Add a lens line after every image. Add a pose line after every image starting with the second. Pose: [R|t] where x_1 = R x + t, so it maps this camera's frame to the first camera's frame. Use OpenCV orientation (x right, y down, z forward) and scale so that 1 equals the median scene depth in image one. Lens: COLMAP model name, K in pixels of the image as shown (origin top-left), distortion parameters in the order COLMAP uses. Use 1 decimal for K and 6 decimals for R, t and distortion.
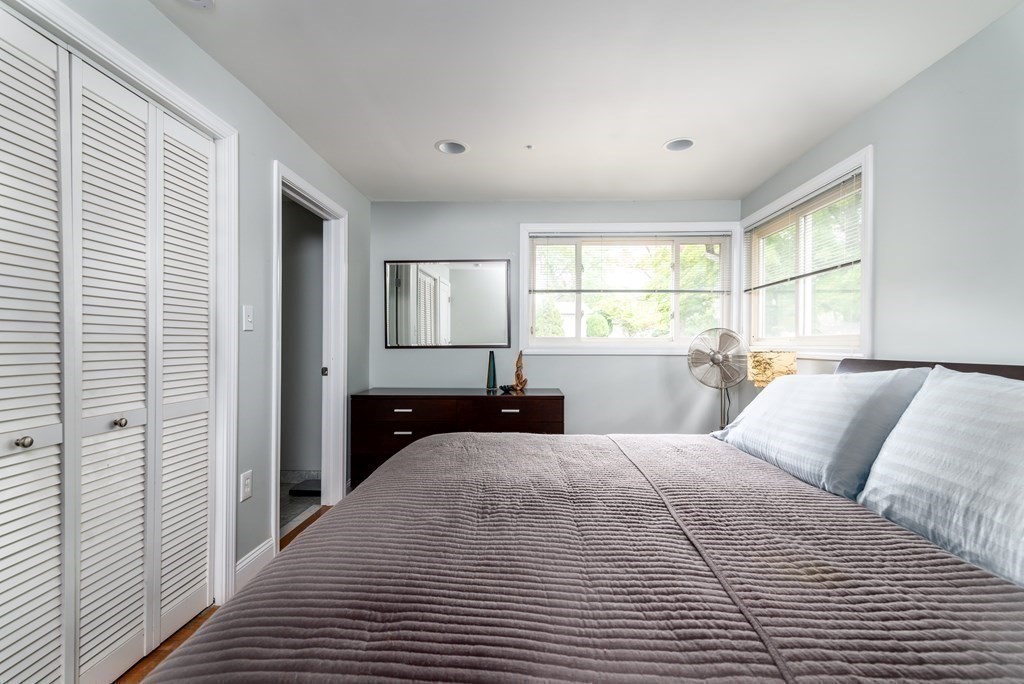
lens RADIAL K [[454.4, 0, 512.0], [0, 454.4, 342.0], [0, 0, 1]] dist [-0.000432, -0.000319]
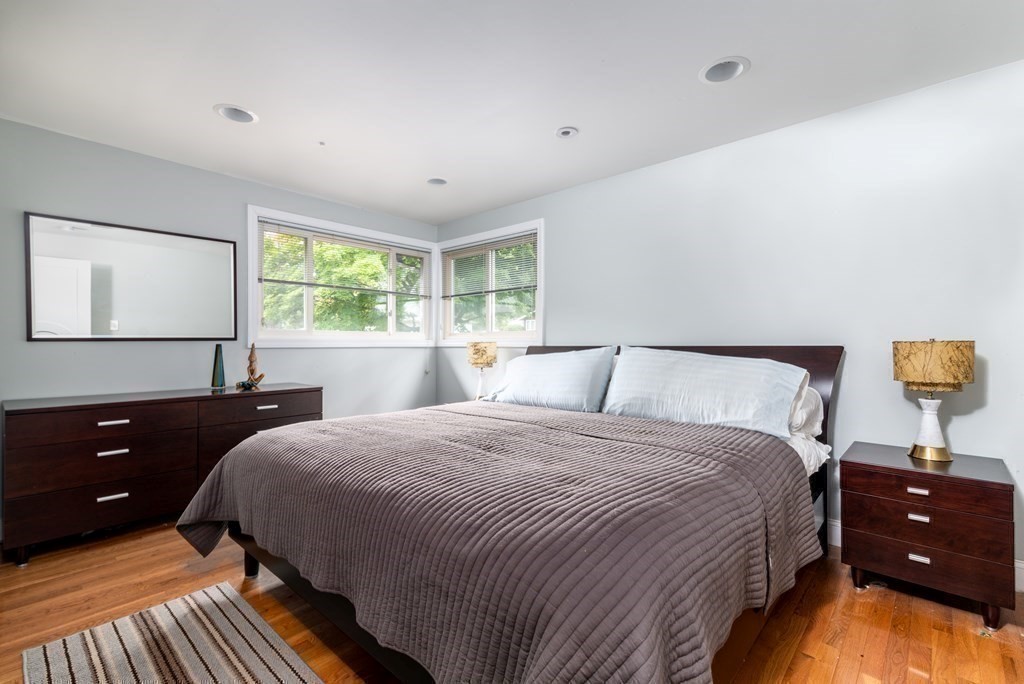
lens RADIAL K [[454.4, 0, 512.0], [0, 454.4, 342.0], [0, 0, 1]] dist [-0.000432, -0.000319]
pose [[0.644890, 0.000150, 0.764275, -0.456954], [-0.003569, 0.999990, 0.002815, 0.015092], [-0.764267, -0.004543, 0.644884, 0.006270]]
